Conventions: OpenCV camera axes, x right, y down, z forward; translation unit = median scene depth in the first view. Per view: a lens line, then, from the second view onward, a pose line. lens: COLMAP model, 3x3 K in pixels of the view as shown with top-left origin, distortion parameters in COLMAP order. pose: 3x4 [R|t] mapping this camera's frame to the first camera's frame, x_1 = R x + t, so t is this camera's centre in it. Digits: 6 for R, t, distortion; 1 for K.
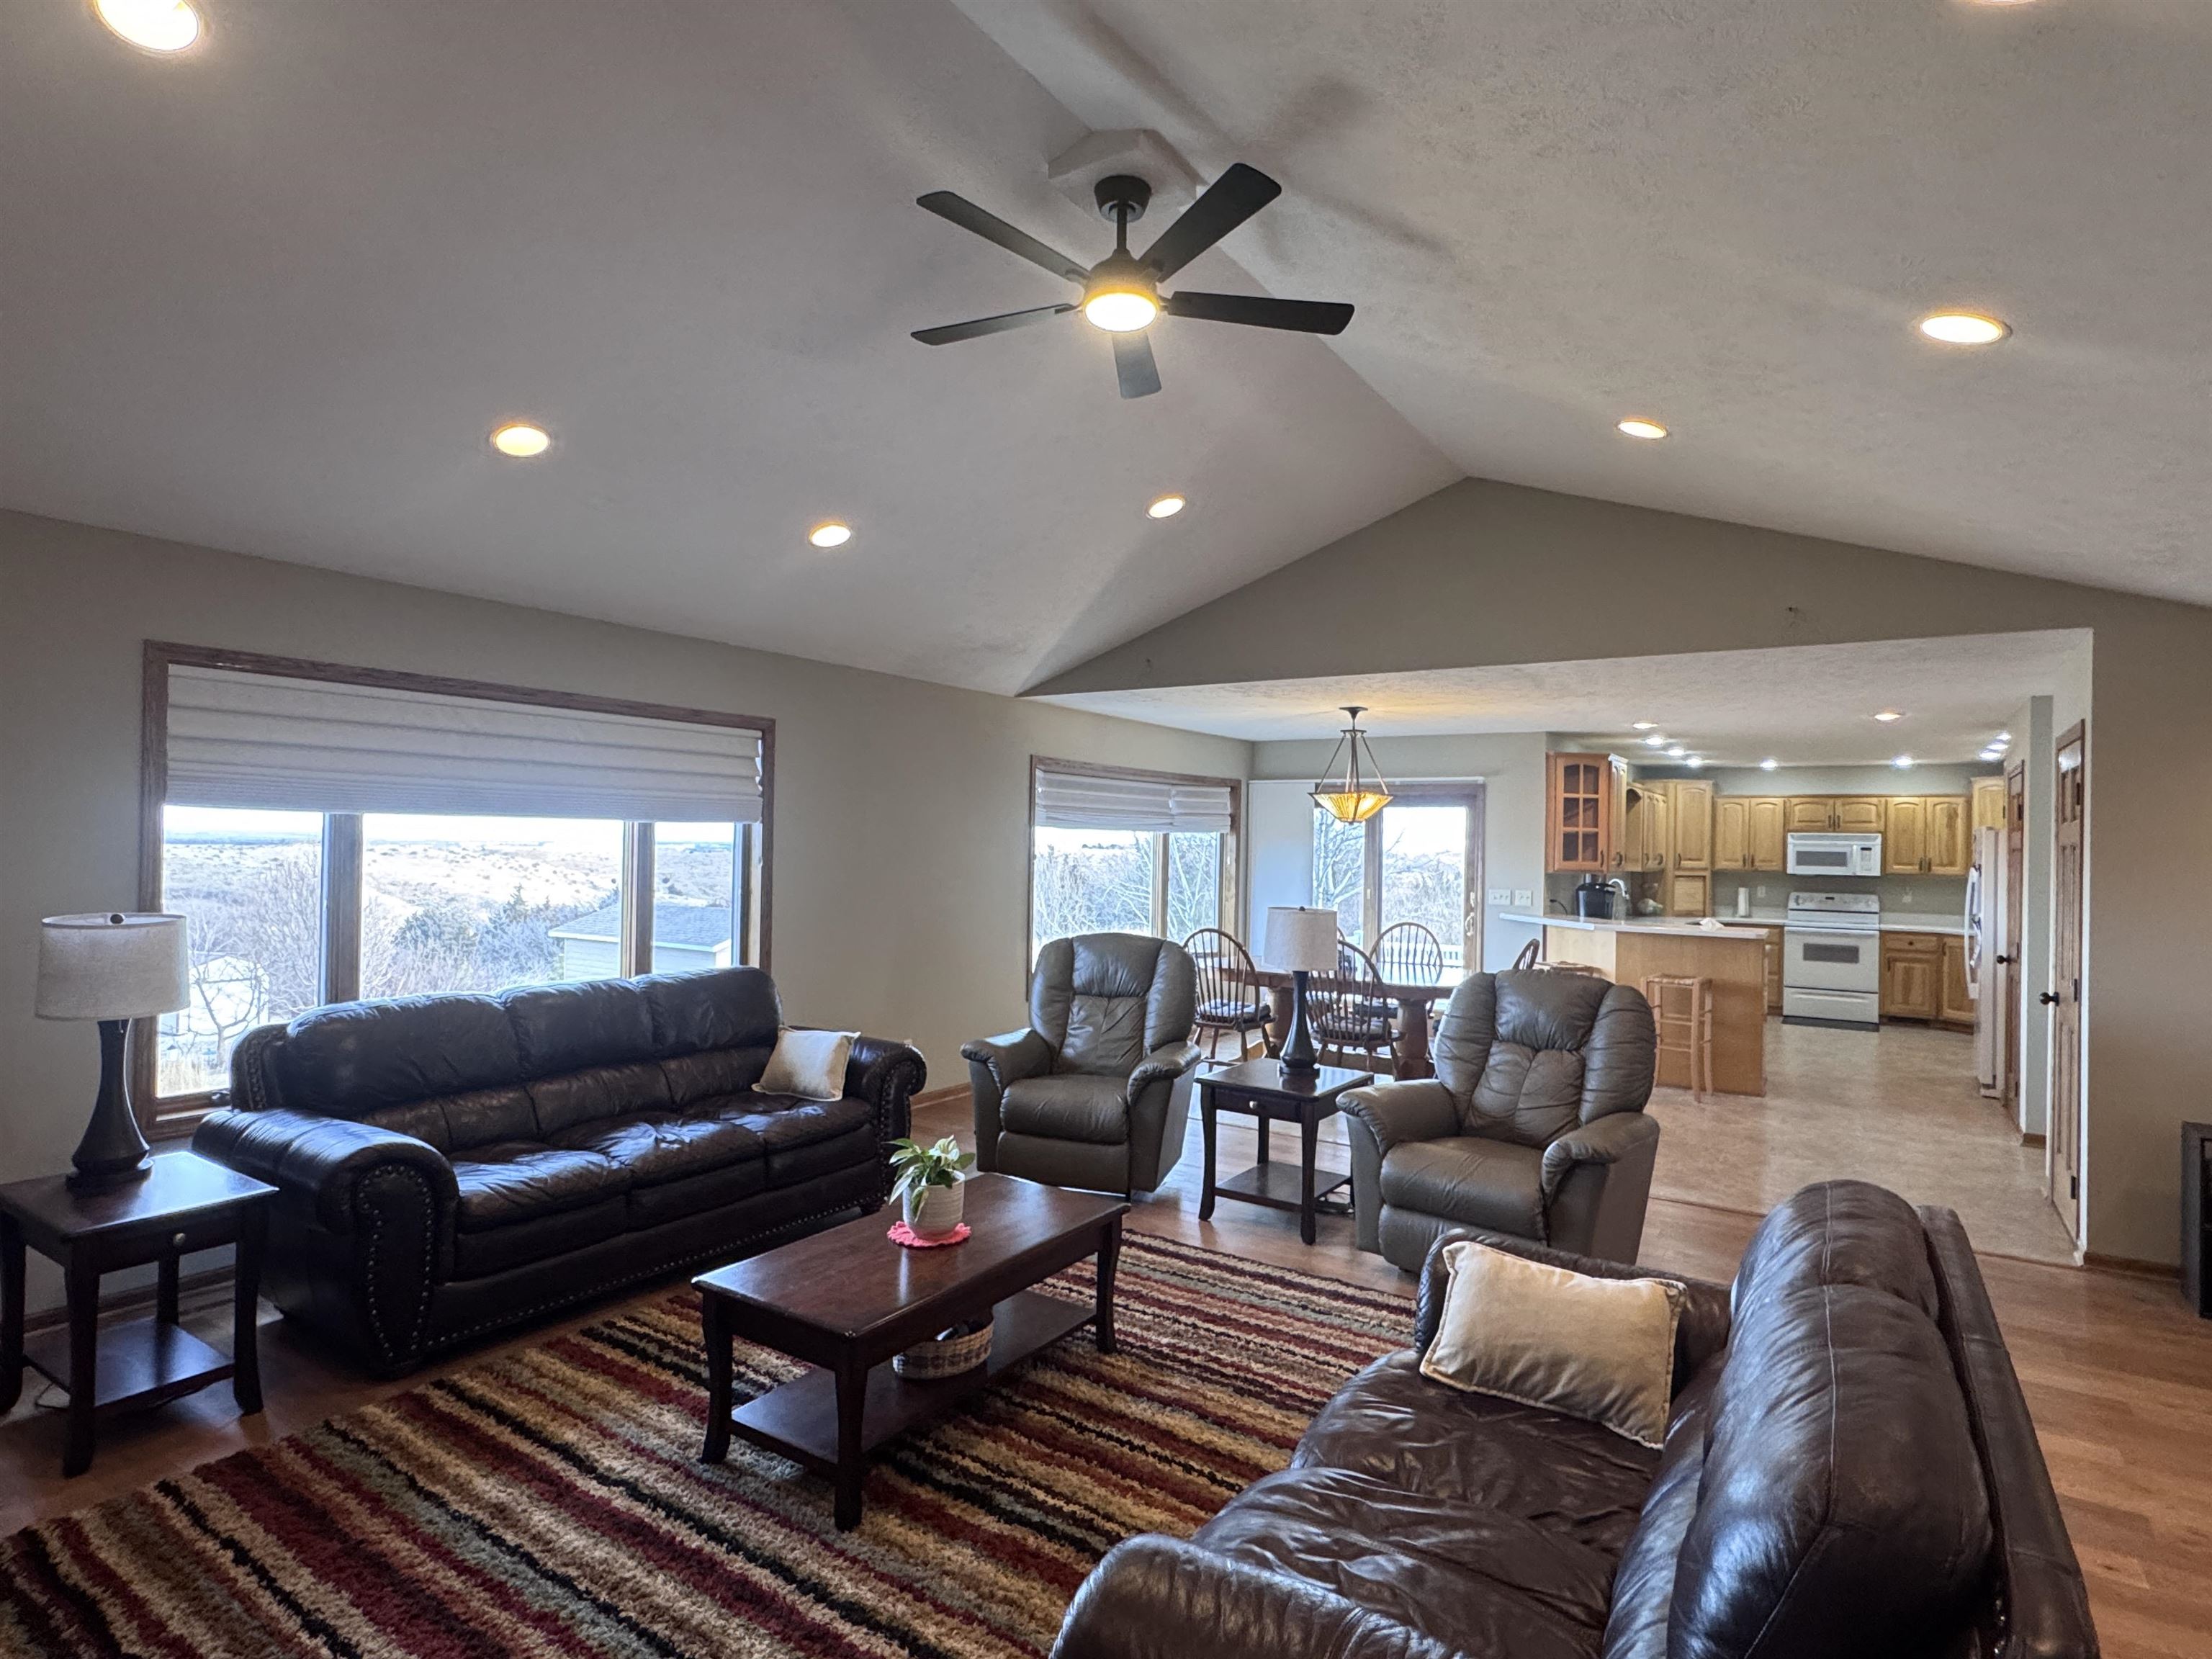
lens RADIAL K [[1164.0, 0, 1098.7], [0, 1164.0, 834.8], [0, 0, 1]] dist [-0.005188, 0.000280]
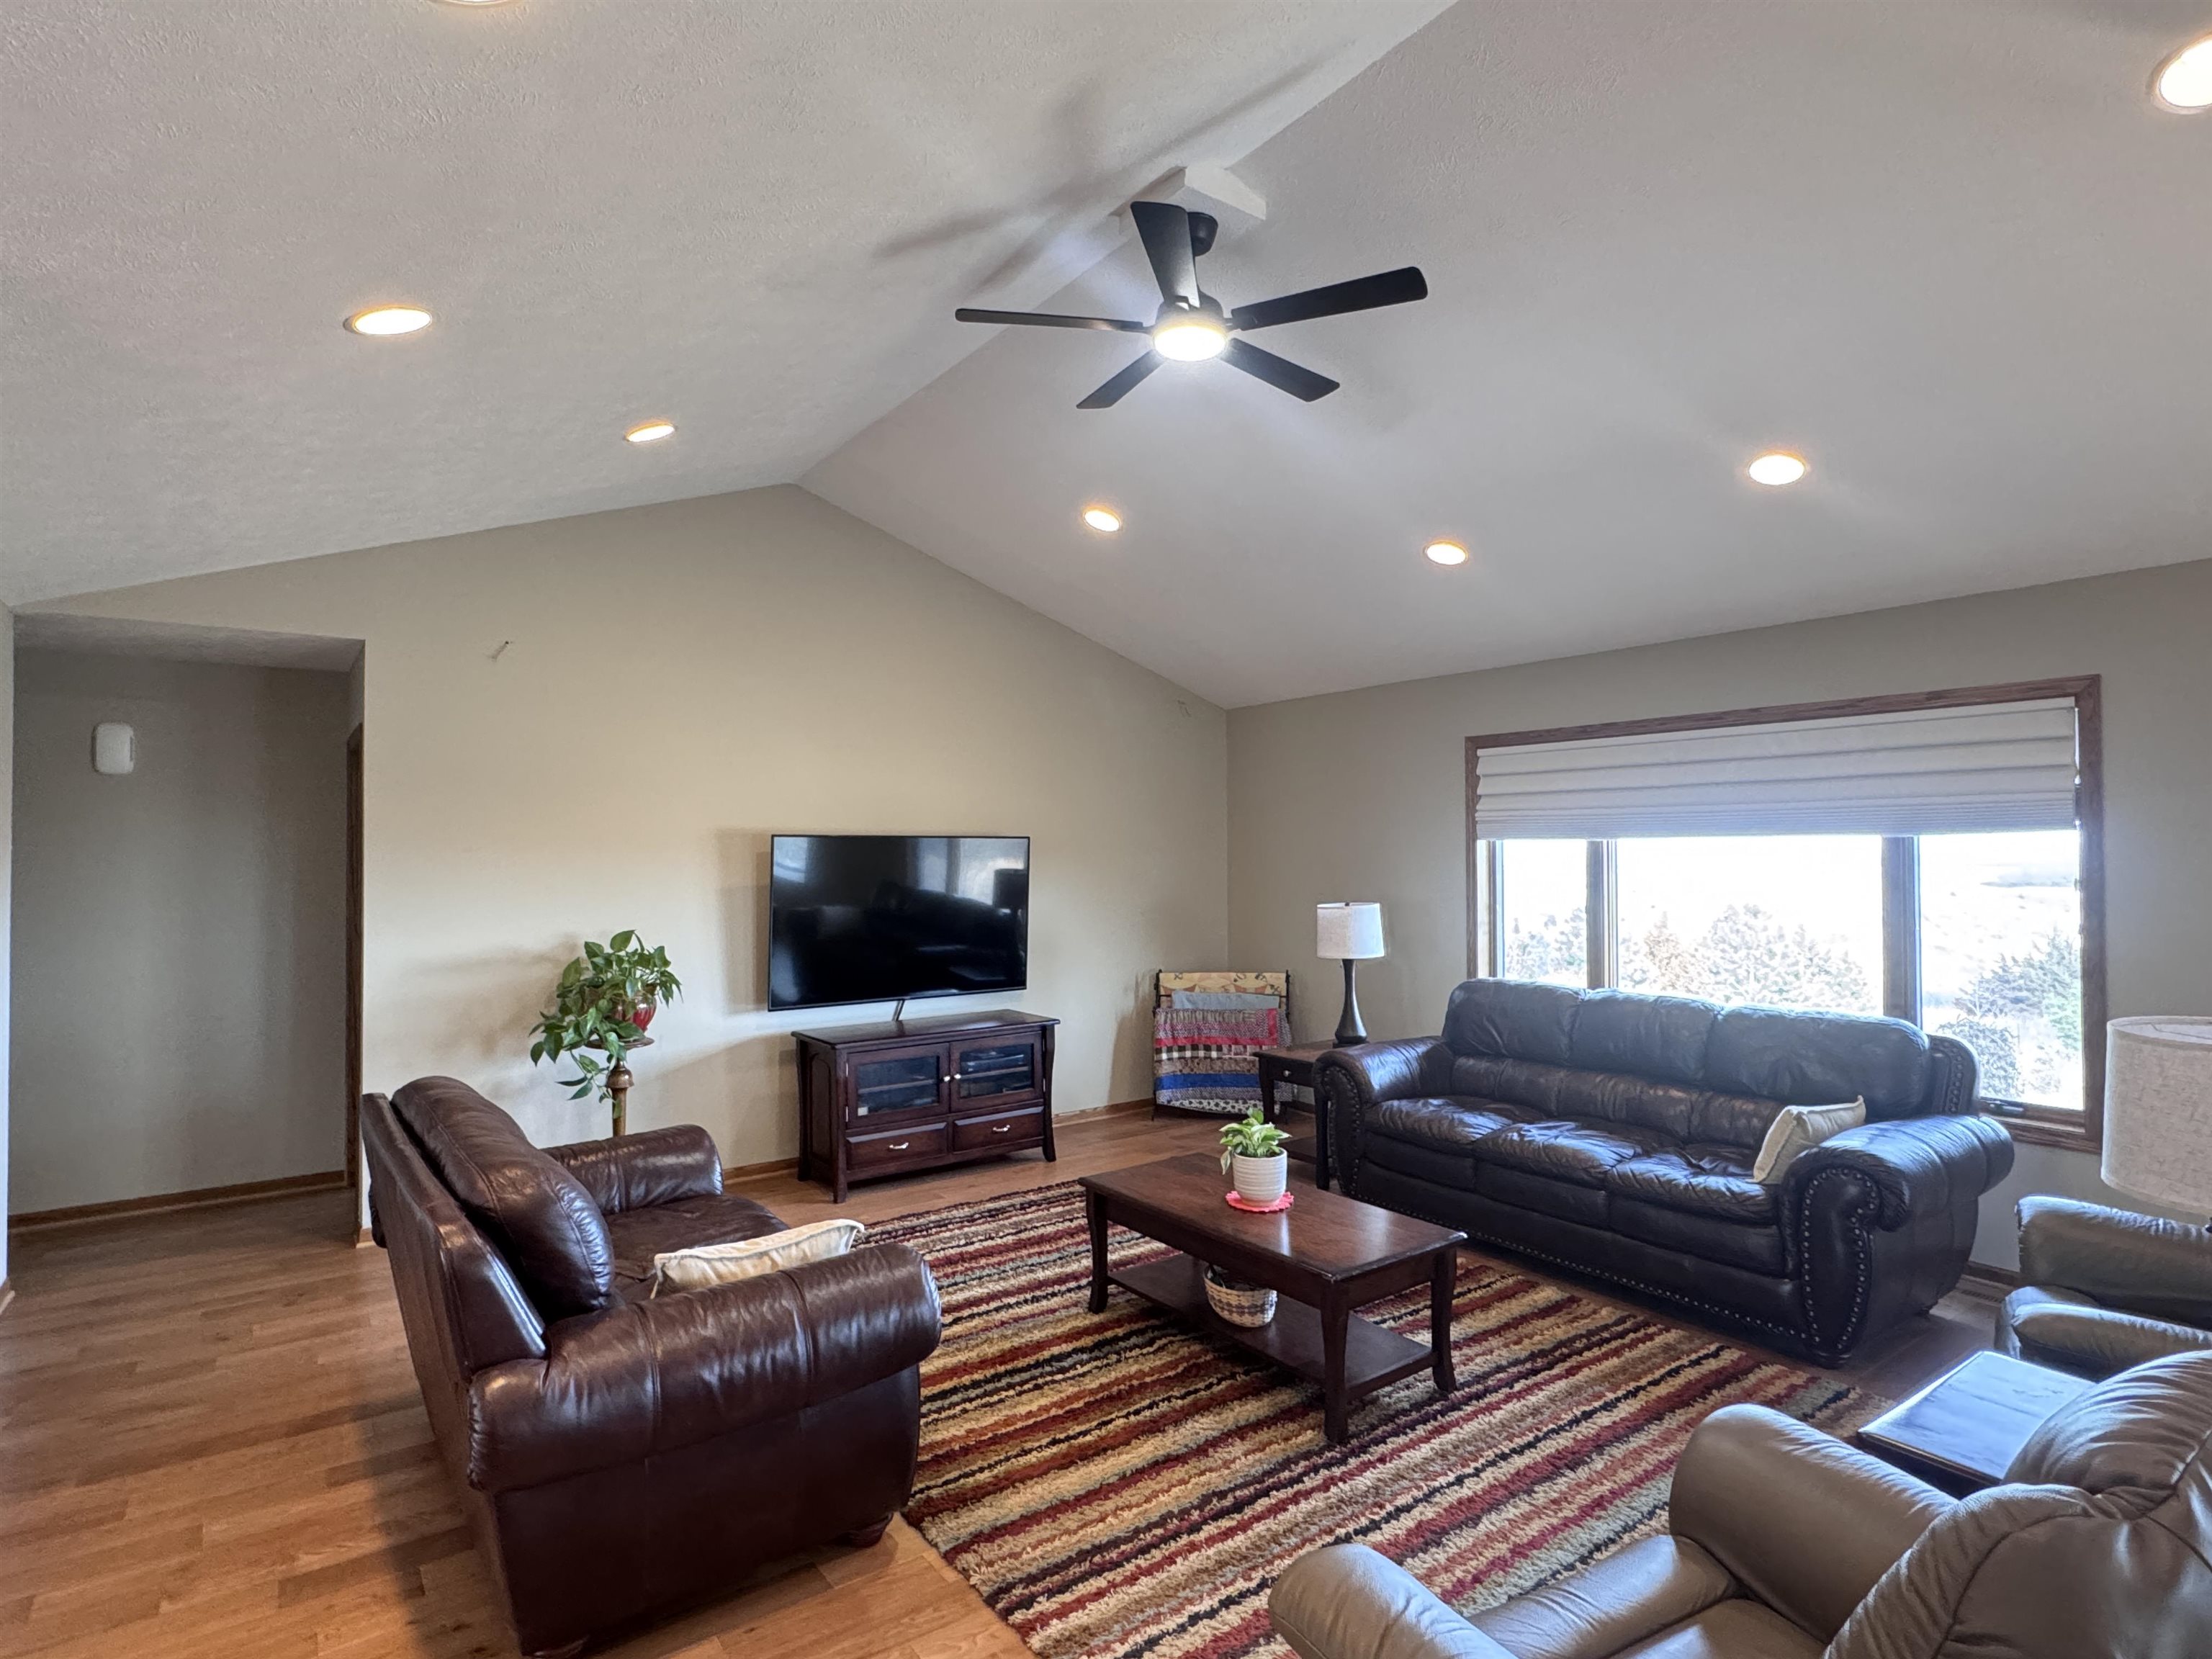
lens RADIAL K [[1159.0, 0, 1106.4], [0, 1159.0, 835.2], [0, 0, 1]] dist [-0.001926, 0.000093]
pose [[-0.350145, -0.031317, -0.936172, 0.321588], [0.005056, 0.999363, -0.035322, 0.008051], [0.936682, -0.017101, -0.349764, 0.413014]]
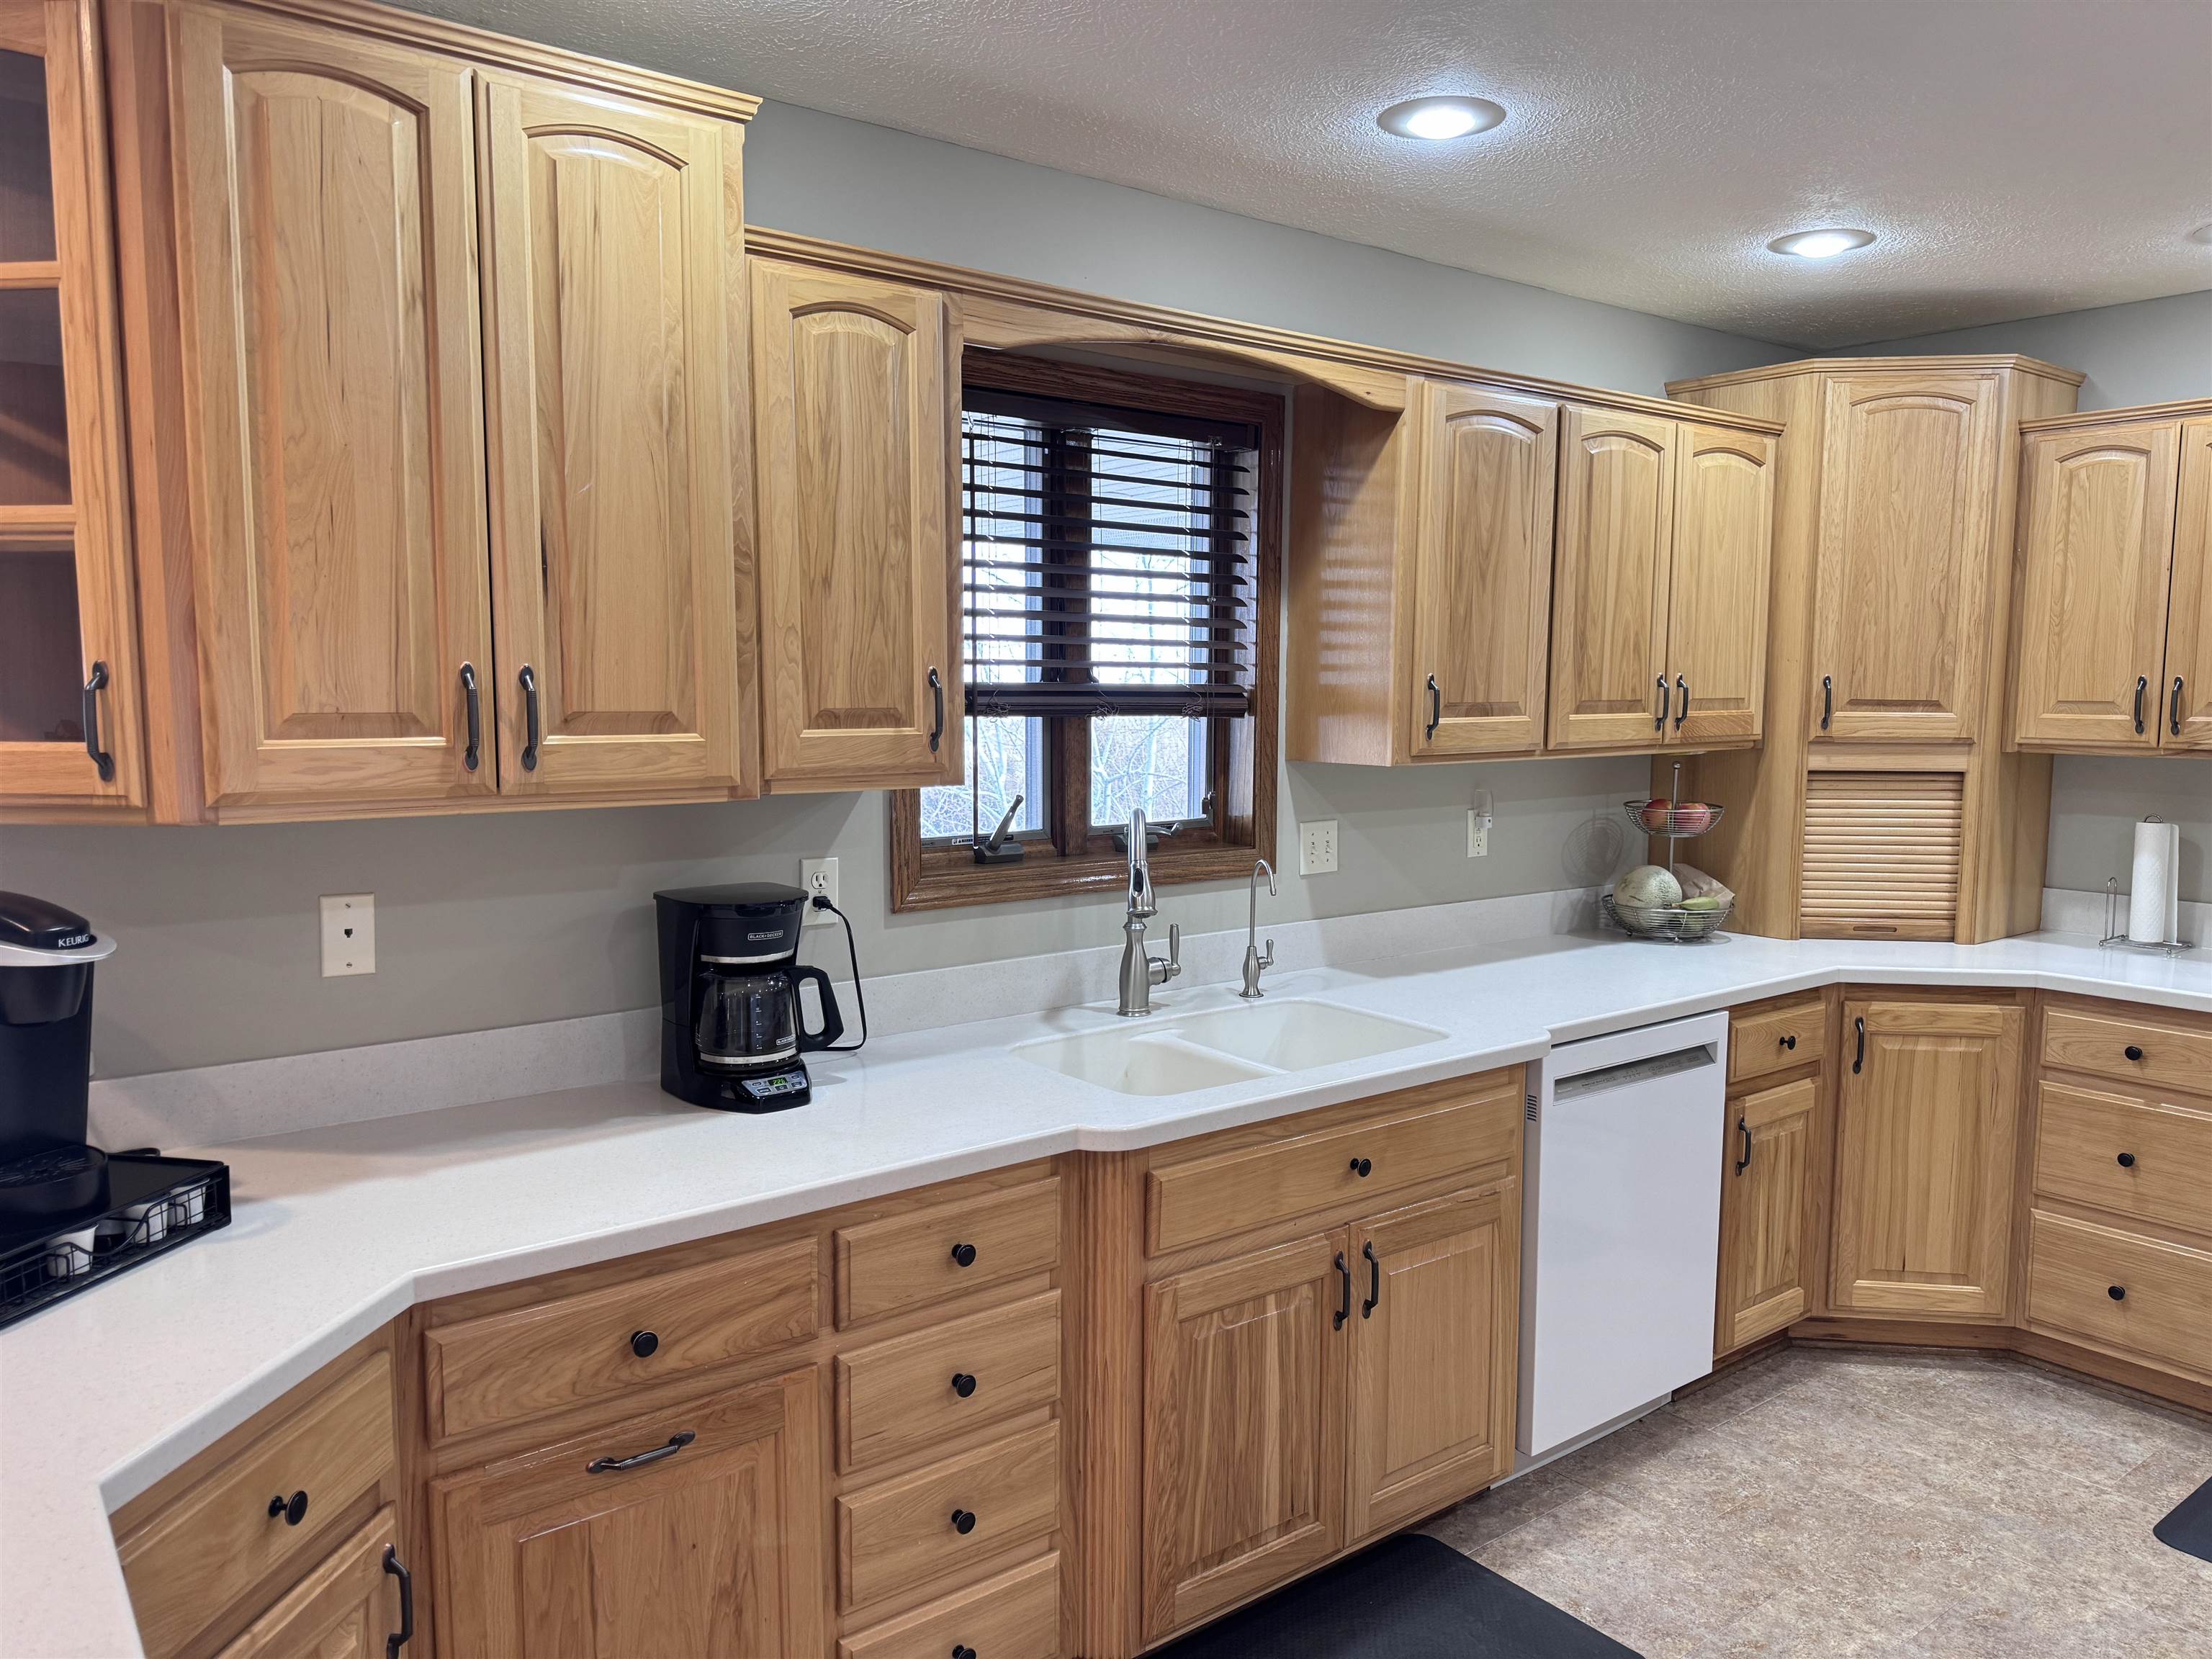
lens RADIAL K [[1576.0, 0, 1102.3], [0, 1576.0, 834.3], [0, 0, 1]] dist [0.005883, -0.008758]
pose [[0.947982, 0.018469, -0.317787, 0.550605], [0.014609, 0.994739, 0.101394, 0.015456], [0.317987, -0.100763, 0.942725, 0.770662]]
